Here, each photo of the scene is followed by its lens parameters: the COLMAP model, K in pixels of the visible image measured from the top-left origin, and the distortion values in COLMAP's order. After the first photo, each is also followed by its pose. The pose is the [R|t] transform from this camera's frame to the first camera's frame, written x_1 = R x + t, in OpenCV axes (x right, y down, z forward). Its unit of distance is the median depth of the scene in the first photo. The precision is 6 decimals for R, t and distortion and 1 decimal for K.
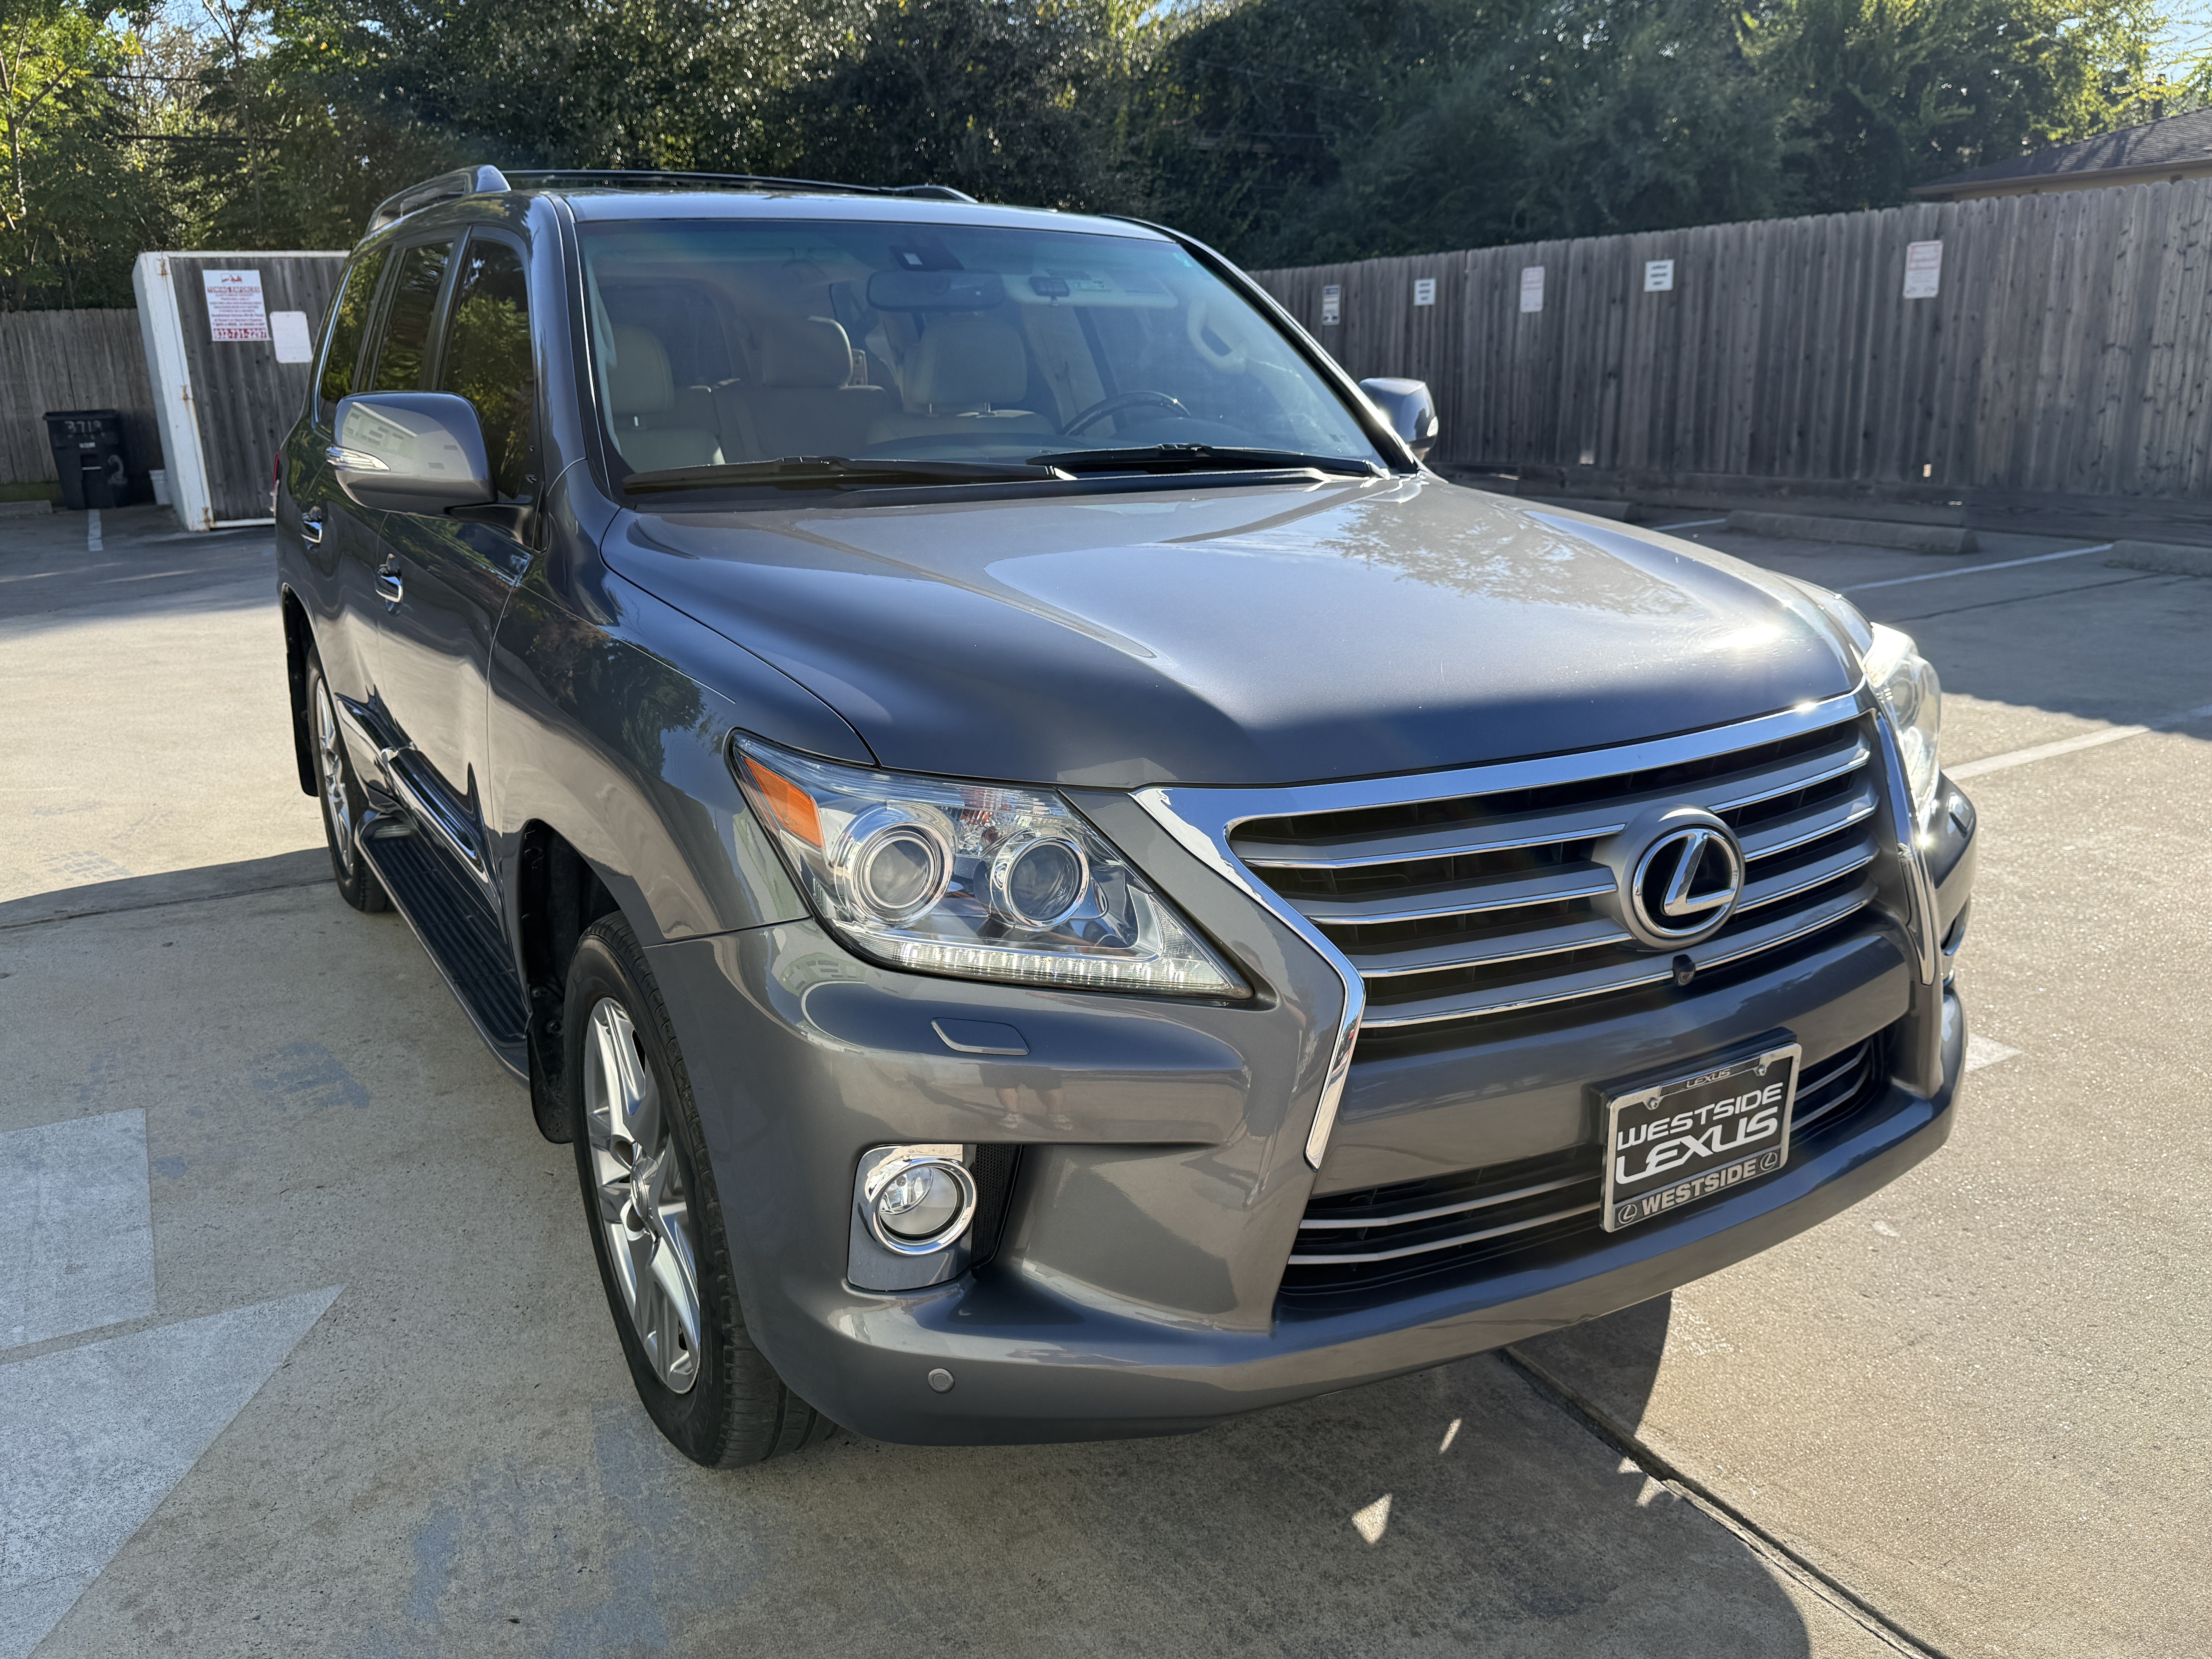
lens RADIAL K [[1711.2, 0, 1105.3], [0, 1711.2, 844.8], [0, 0, 1]] dist [0.024249, -0.042670]
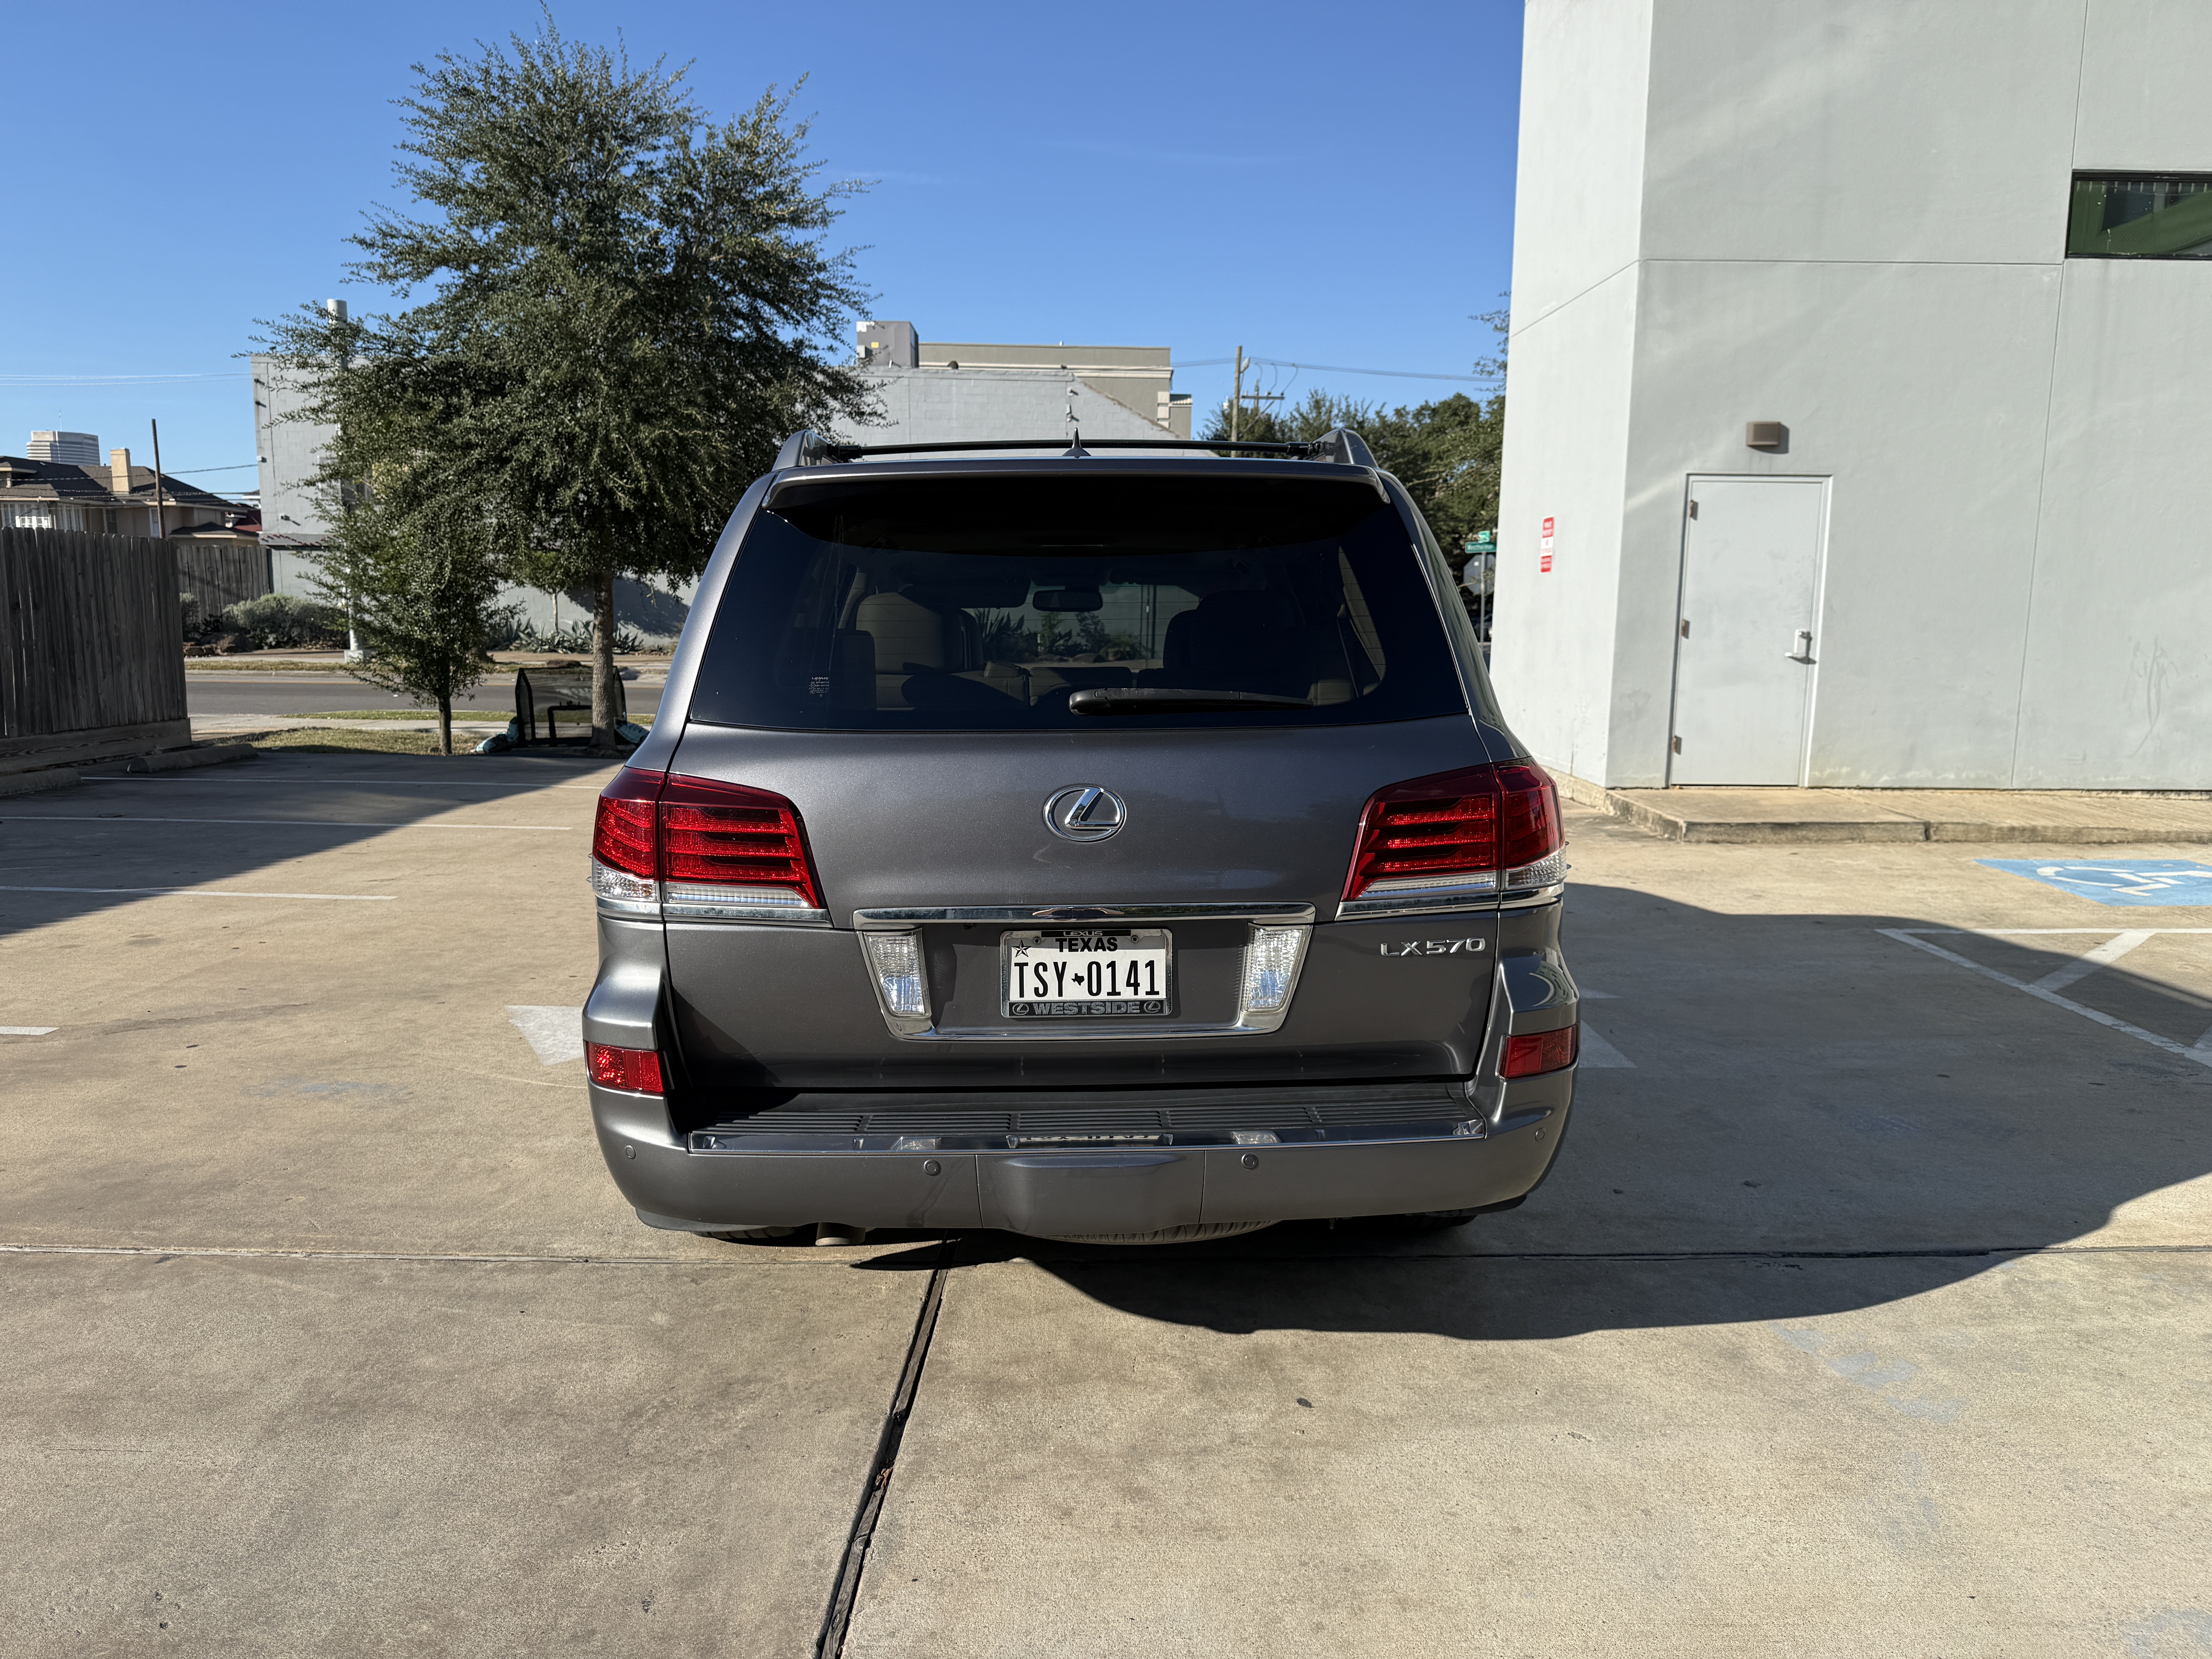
lens RADIAL K [[1562.6, 0, 1107.1], [0, 1562.6, 836.0], [0, 0, 1]] dist [0.029217, -0.040004]
pose [[-0.871866, -0.049745, 0.487212, -0.752249], [0.149376, 0.920413, 0.361285, -0.530913], [-0.466408, 0.387770, -0.795046, 1.863150]]
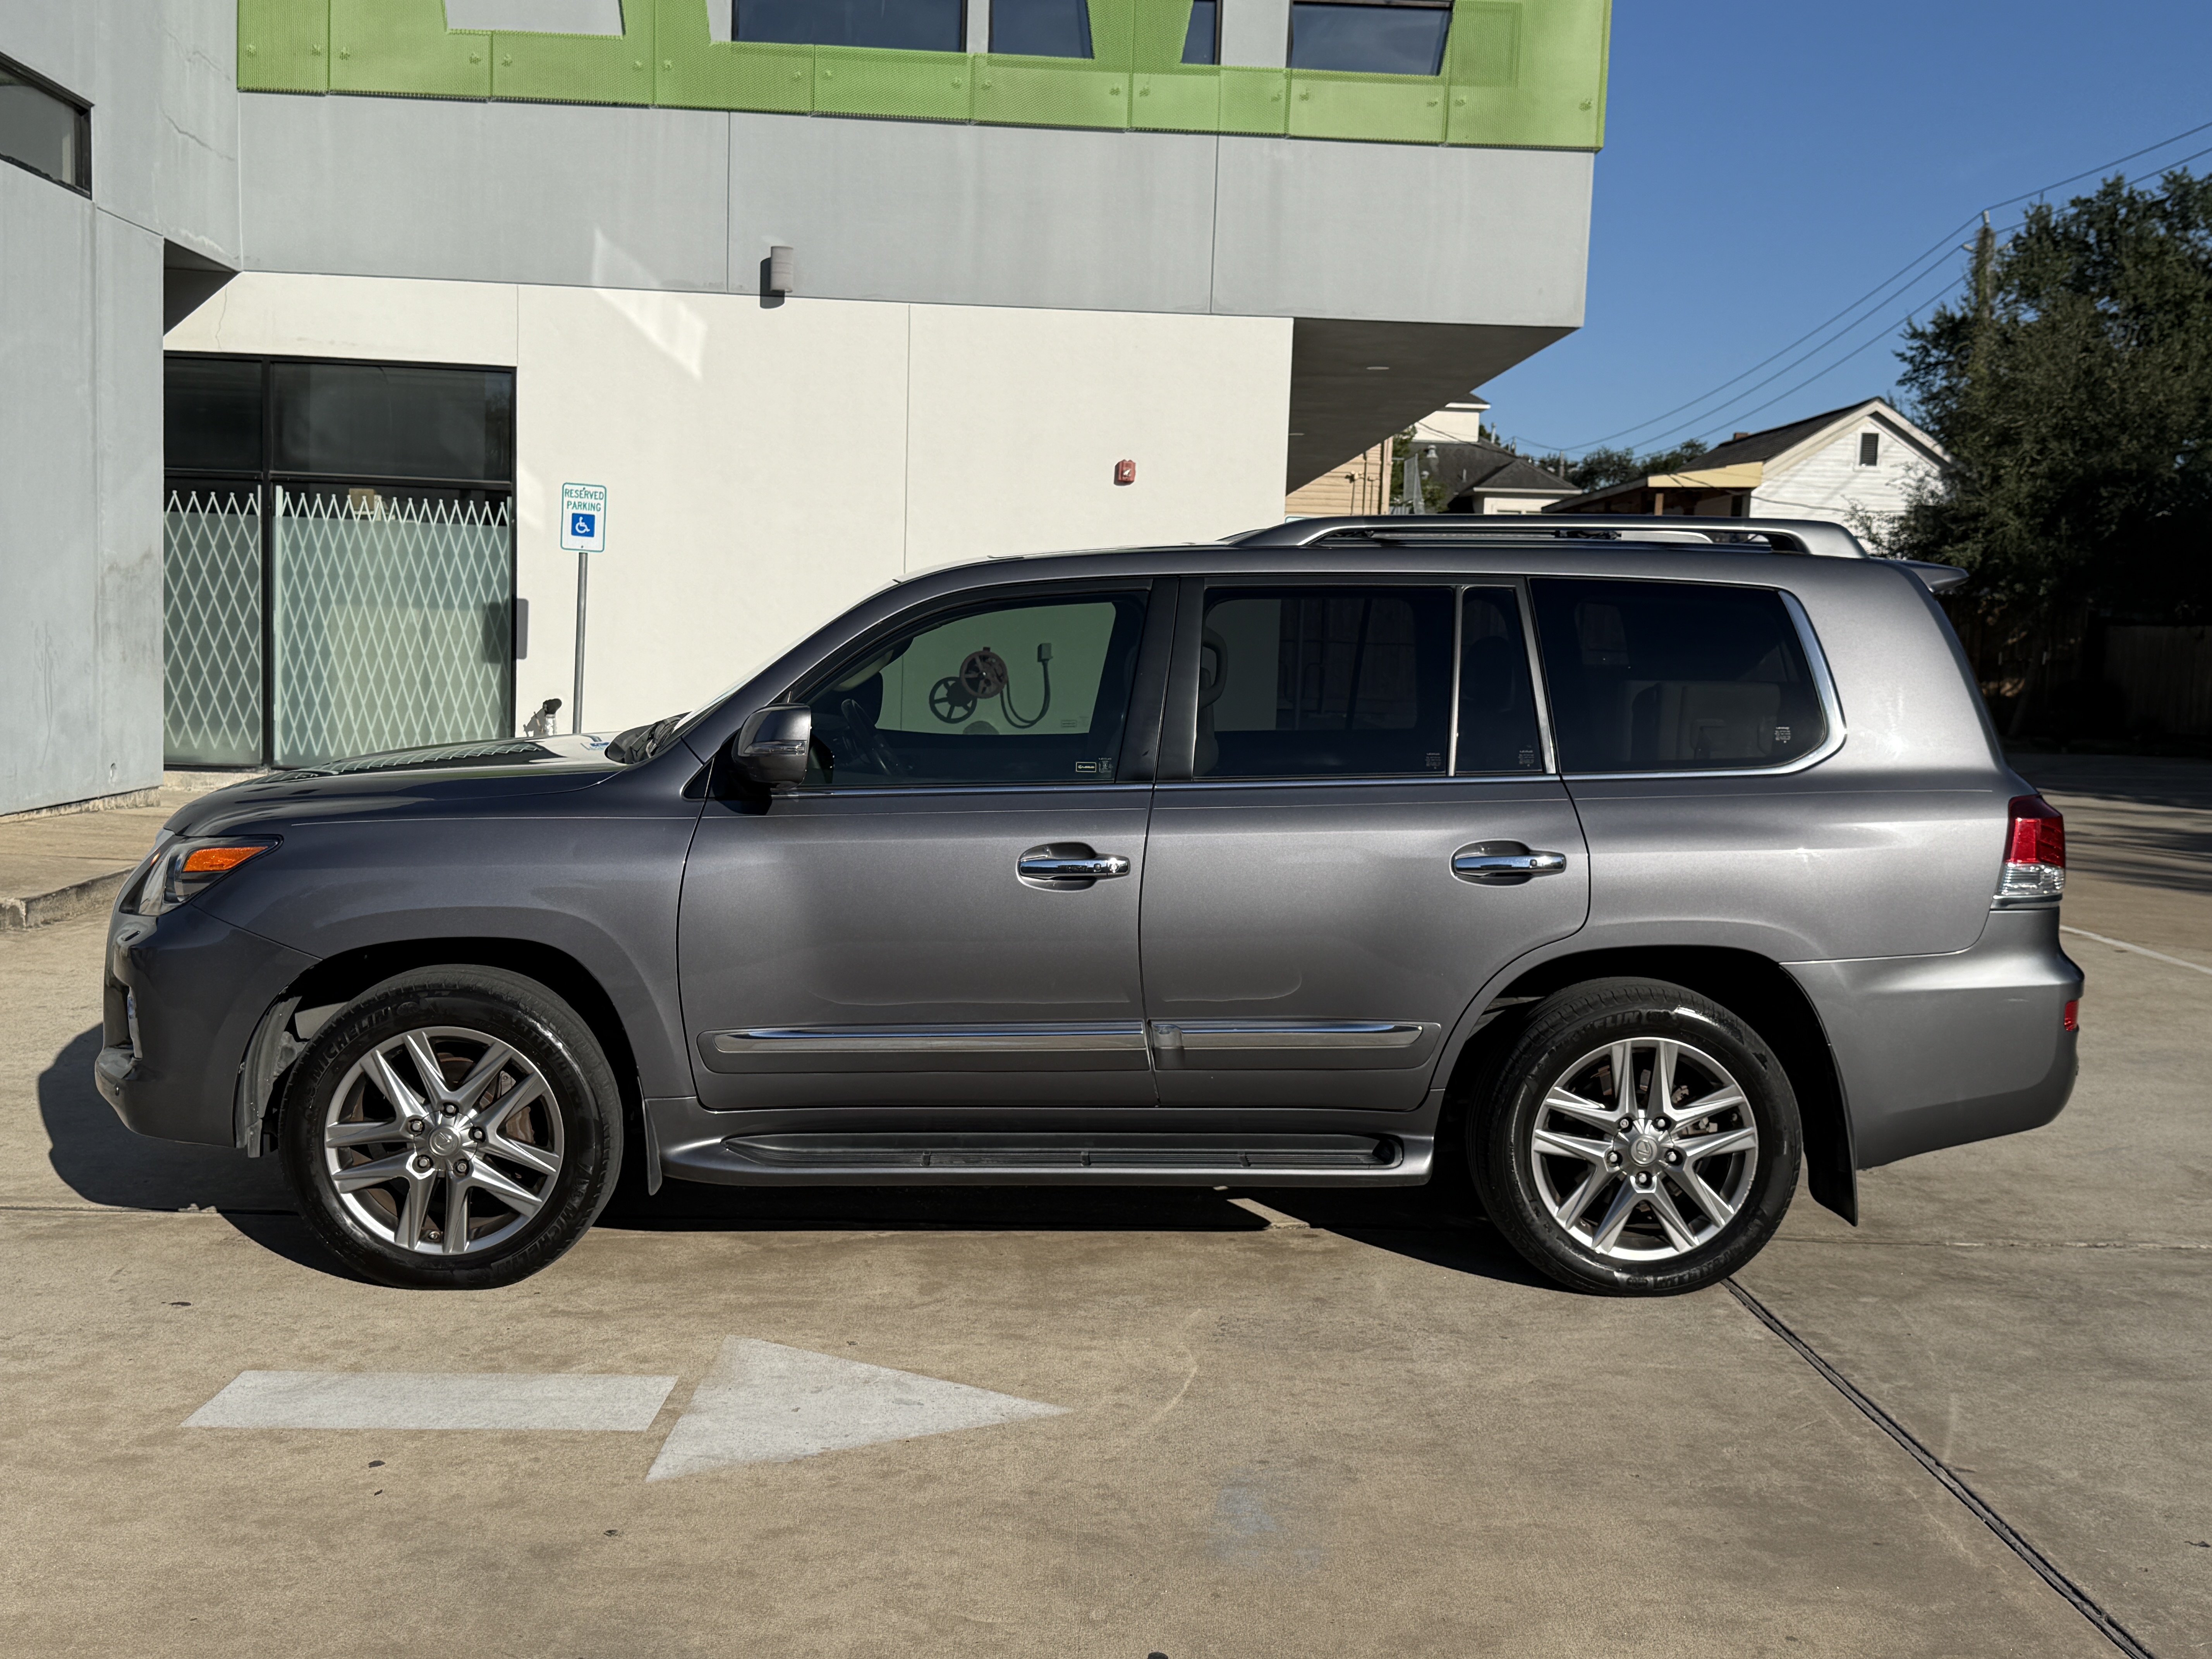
lens RADIAL K [[2302.3, 0, 1104.9], [0, 2302.3, 810.2], [0, 0, 1]] dist [0.076838, 0.000000]
pose [[-0.473632, 0.079673, -0.877111, 1.148540], [-0.261059, 0.938443, 0.226214, -0.502002], [0.841142, 0.336120, -0.423678, 1.538533]]
